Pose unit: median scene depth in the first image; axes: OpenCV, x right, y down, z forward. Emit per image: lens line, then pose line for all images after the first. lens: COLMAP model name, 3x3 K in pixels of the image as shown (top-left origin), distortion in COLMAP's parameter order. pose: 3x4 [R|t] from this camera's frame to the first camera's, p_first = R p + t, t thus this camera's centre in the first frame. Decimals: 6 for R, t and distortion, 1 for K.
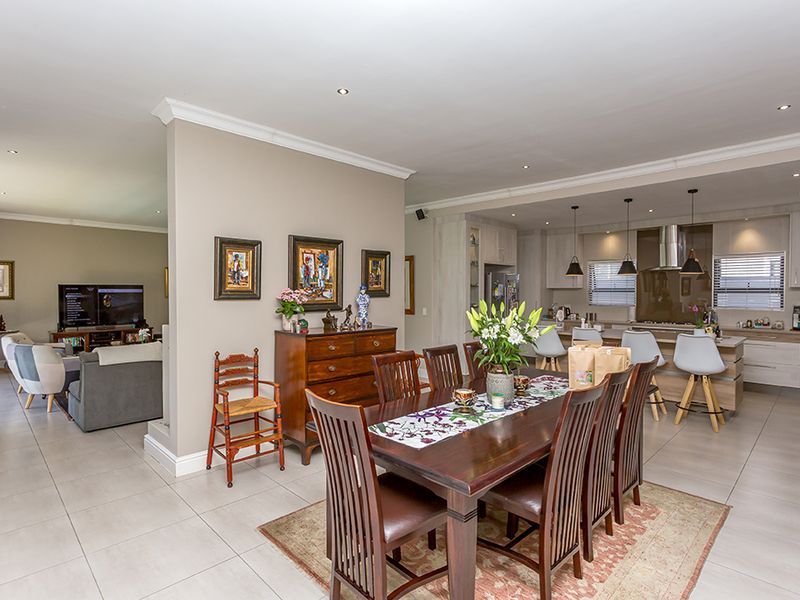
lens RADIAL K [[431.1, 0, 396.1], [0, 431.1, 293.4], [0, 0, 1]] dist [0.000577, 0.000418]
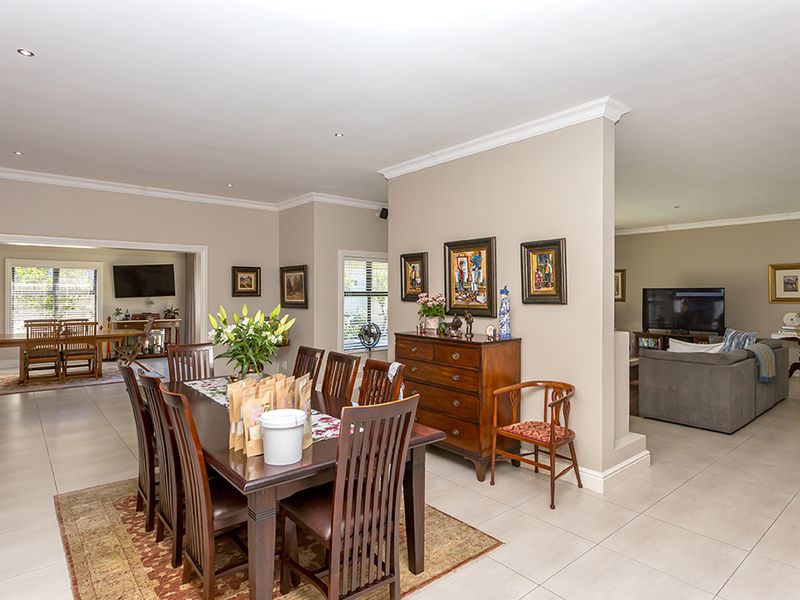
lens RADIAL K [[463.8, 0, 398.1], [0, 463.8, 295.9], [0, 0, 1]] dist [0.007783, 0.000643]
pose [[-0.084817, 0.007829, -0.996366, 0.854254], [-0.010697, 0.999904, 0.008767, -0.010910], [0.996339, 0.011402, -0.084725, 0.918275]]
